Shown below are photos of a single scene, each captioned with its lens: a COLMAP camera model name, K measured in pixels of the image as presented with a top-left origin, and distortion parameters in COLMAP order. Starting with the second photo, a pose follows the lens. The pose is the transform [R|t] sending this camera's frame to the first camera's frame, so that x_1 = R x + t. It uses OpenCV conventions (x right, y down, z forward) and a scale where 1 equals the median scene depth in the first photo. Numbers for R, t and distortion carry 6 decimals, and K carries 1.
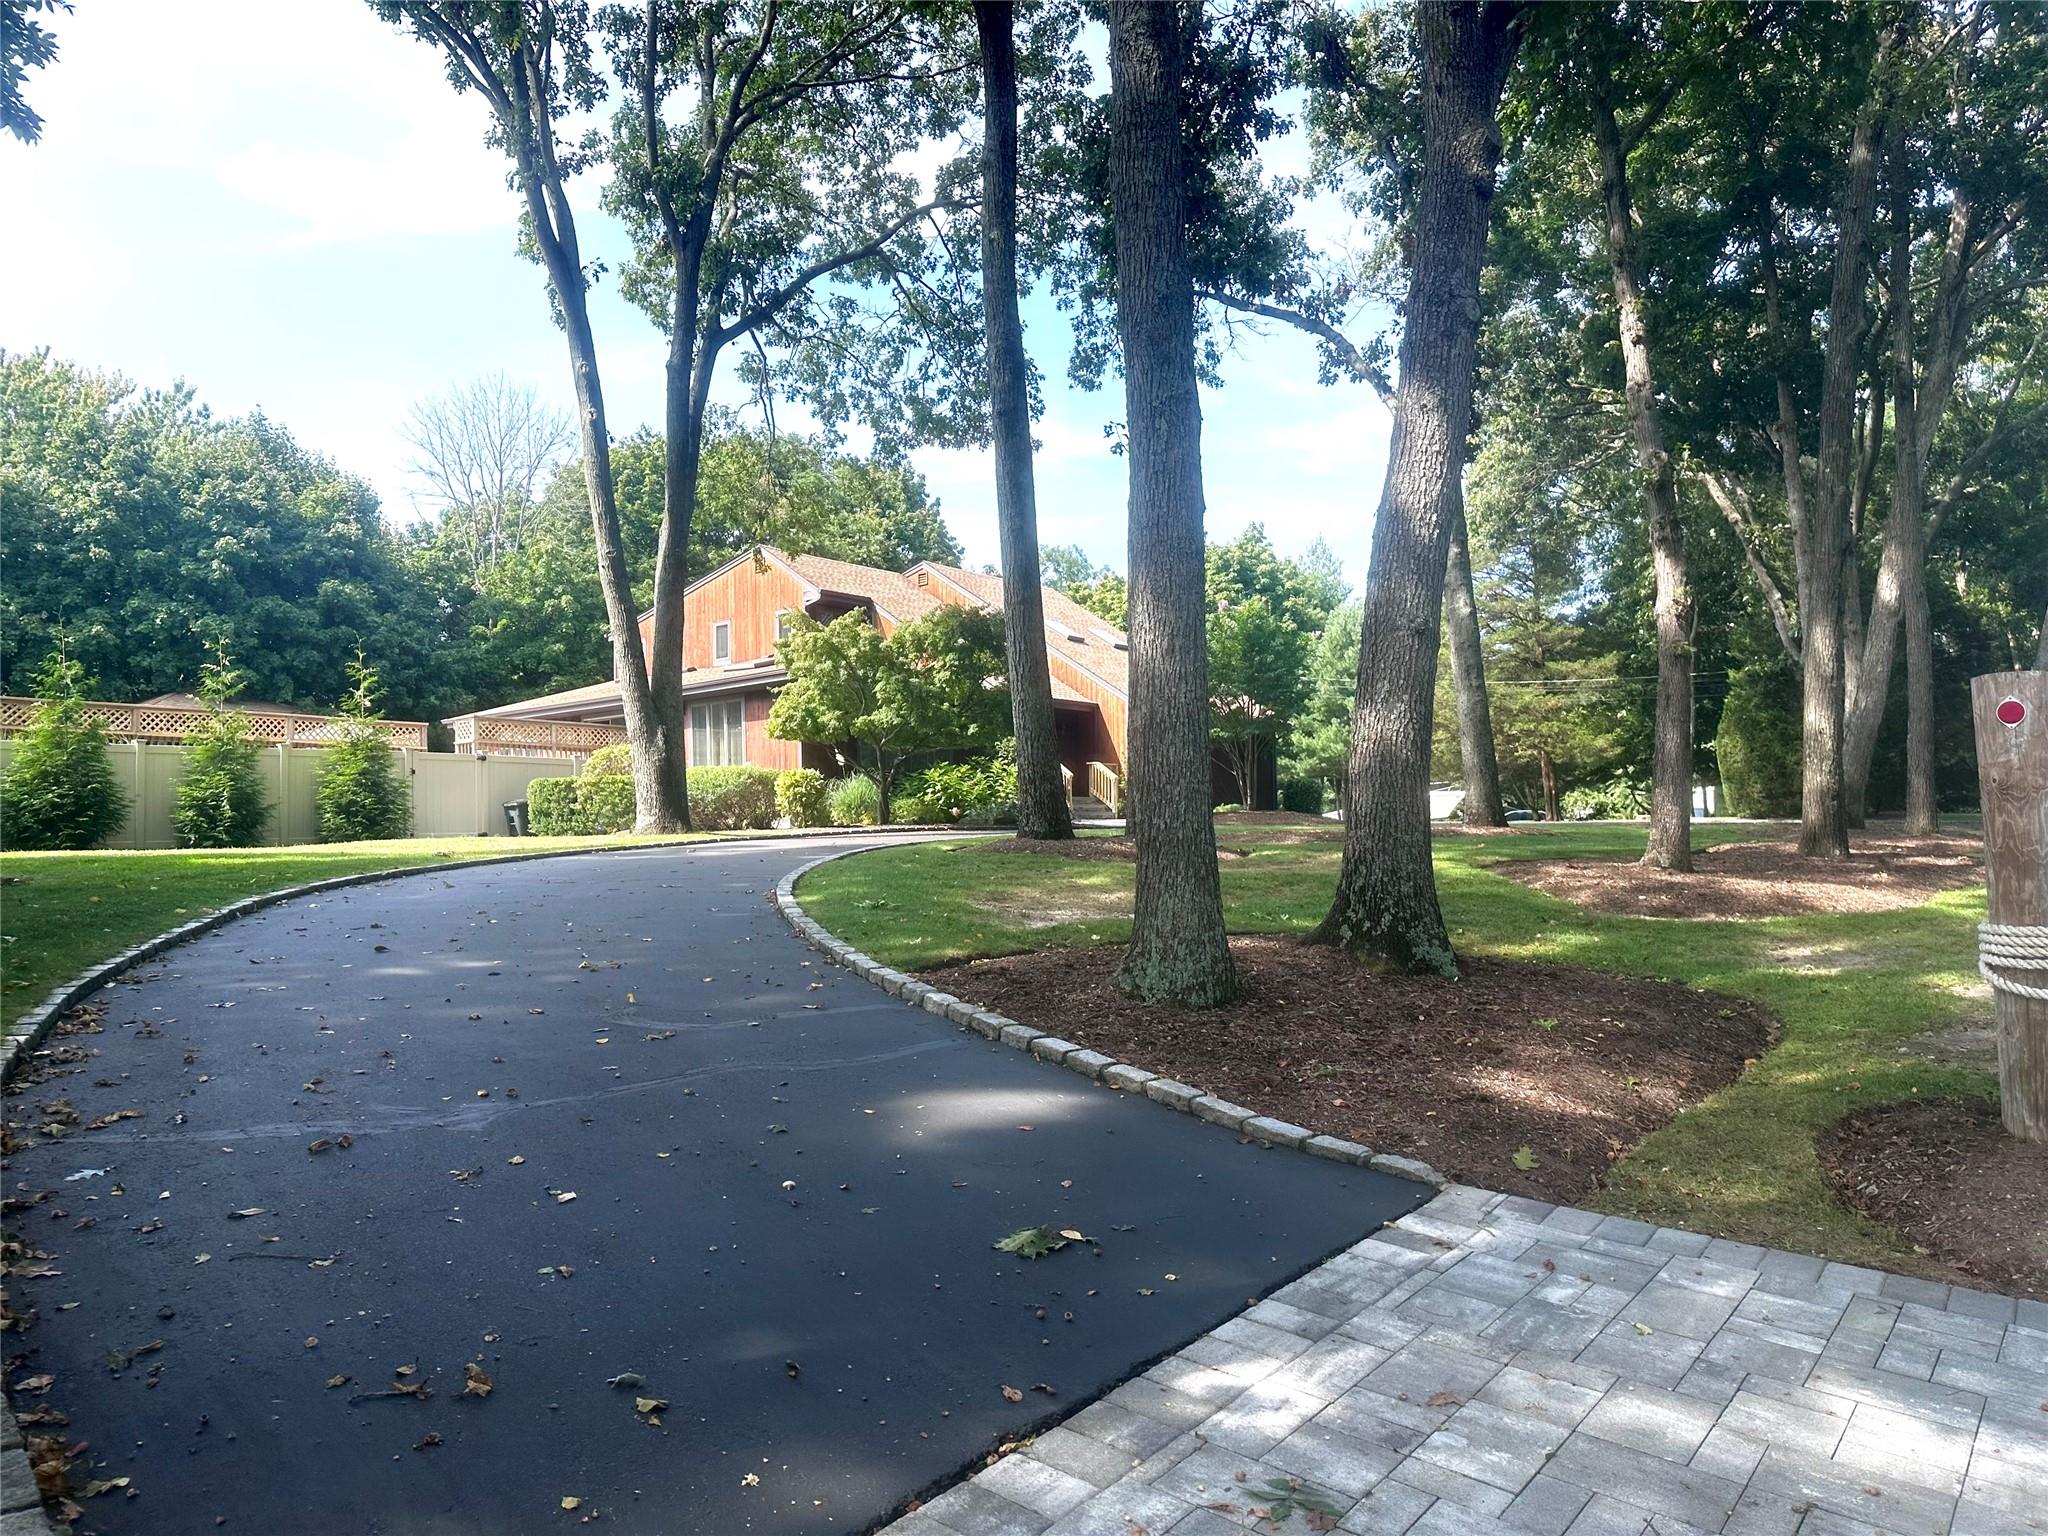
lens RADIAL K [[1430.0, 0, 1026.5], [0, 1430.0, 770.4], [0, 0, 1]] dist [-0.006000, -0.002496]
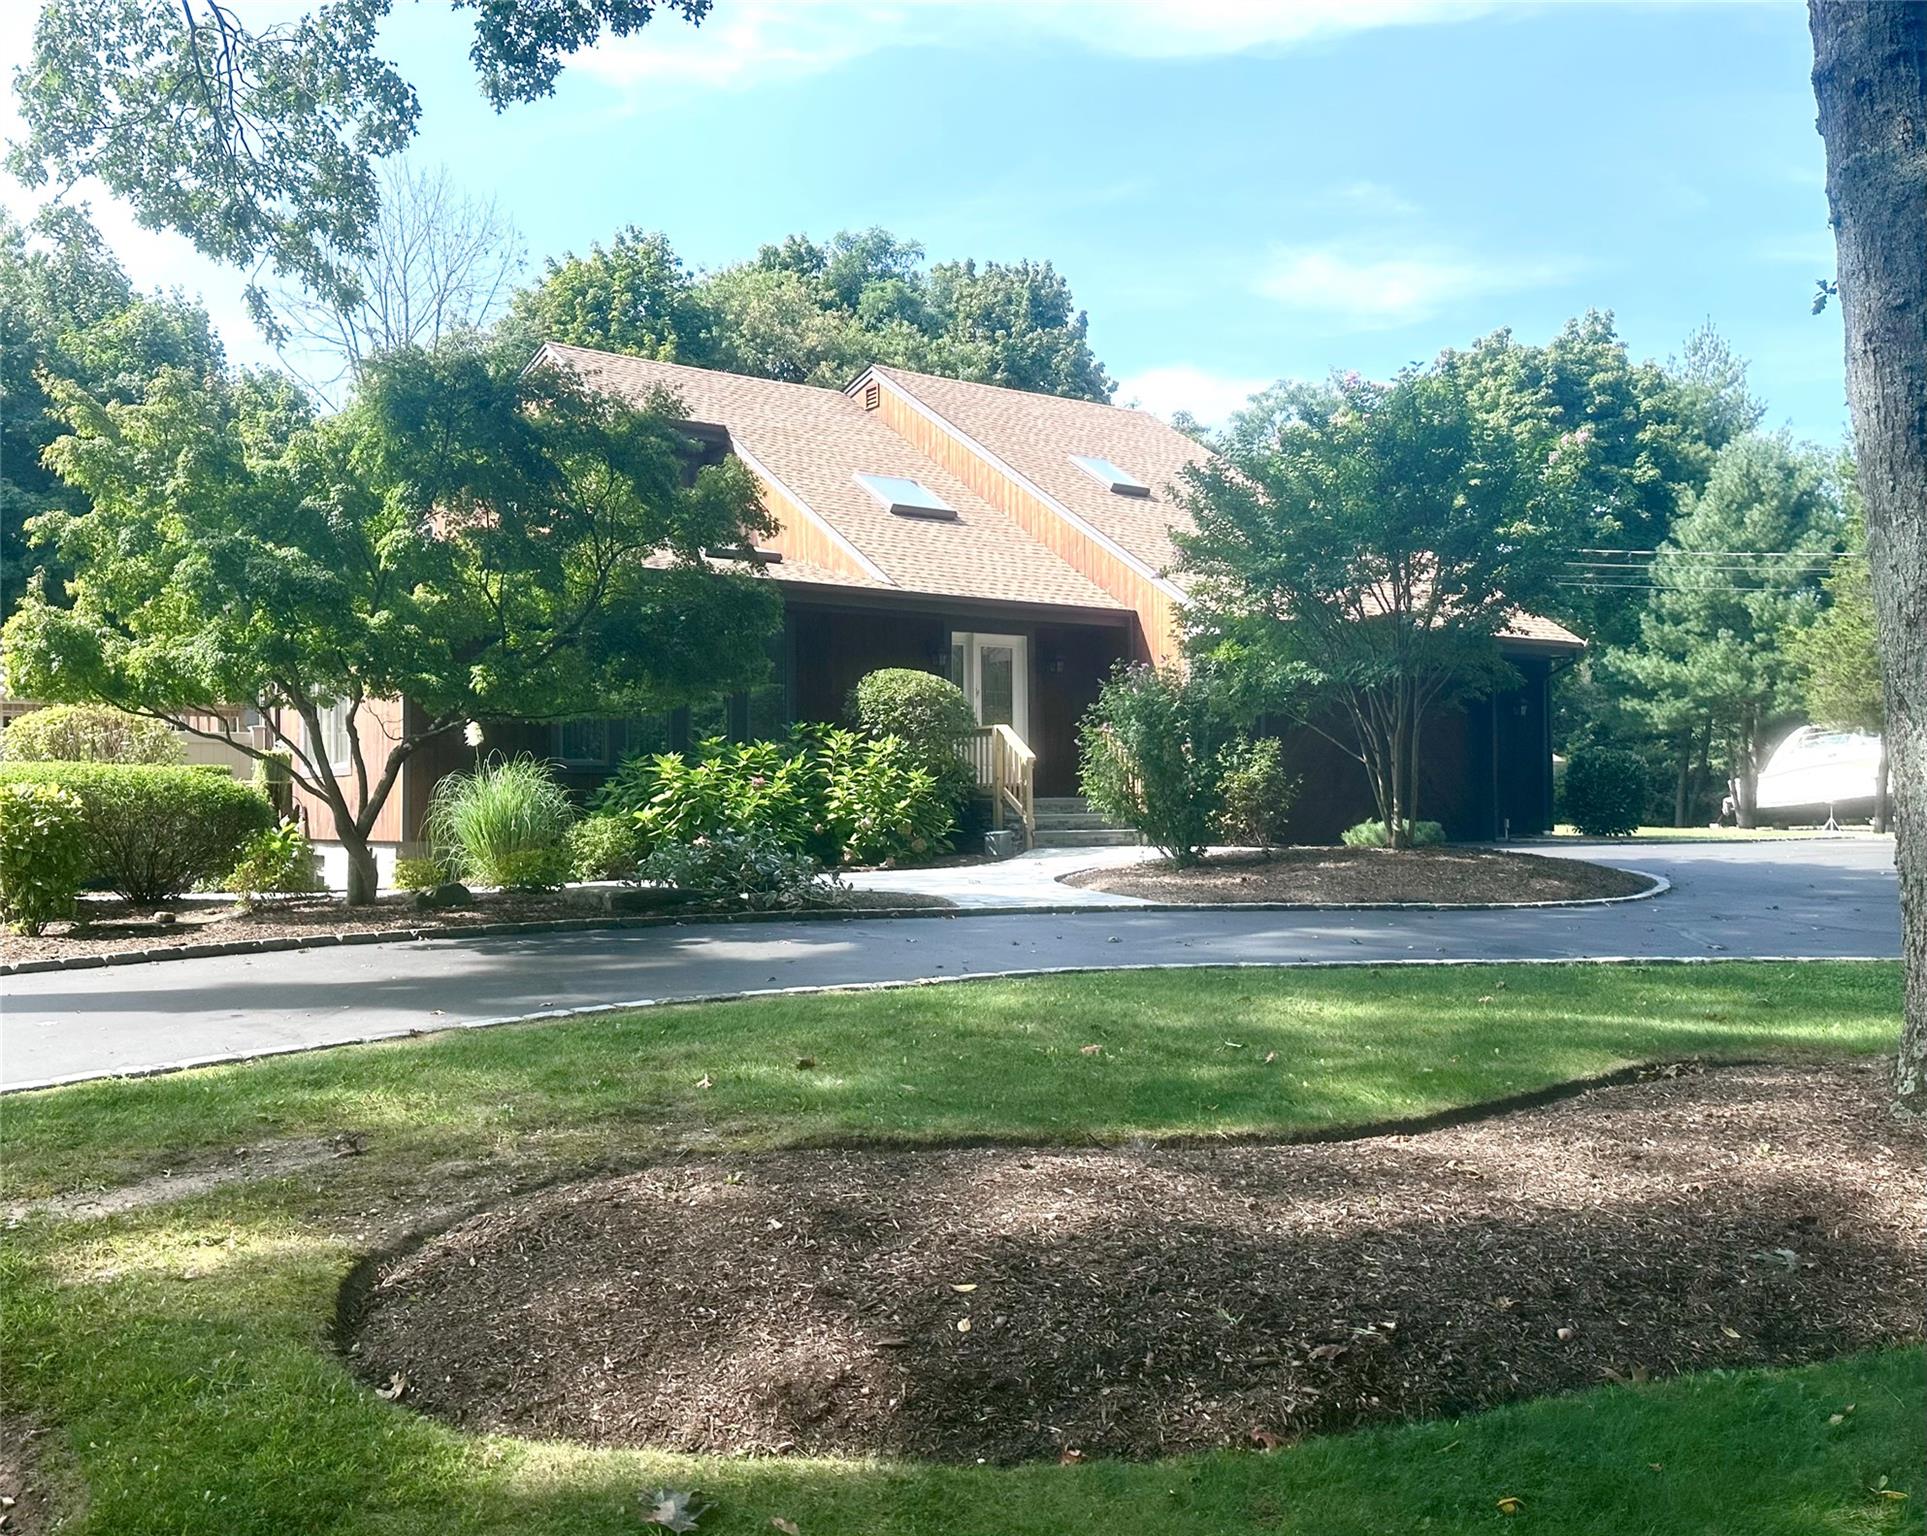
lens RADIAL K [[1559.9, 0, 959.5], [0, 1559.9, 765.4], [0, 0, 1]] dist [0.018355, -0.009199]
pose [[0.959079, 0.004223, -0.283108, 0.096709], [0.007979, 0.999089, 0.041932, -0.010207], [0.283027, -0.042475, 0.958171, 0.297795]]
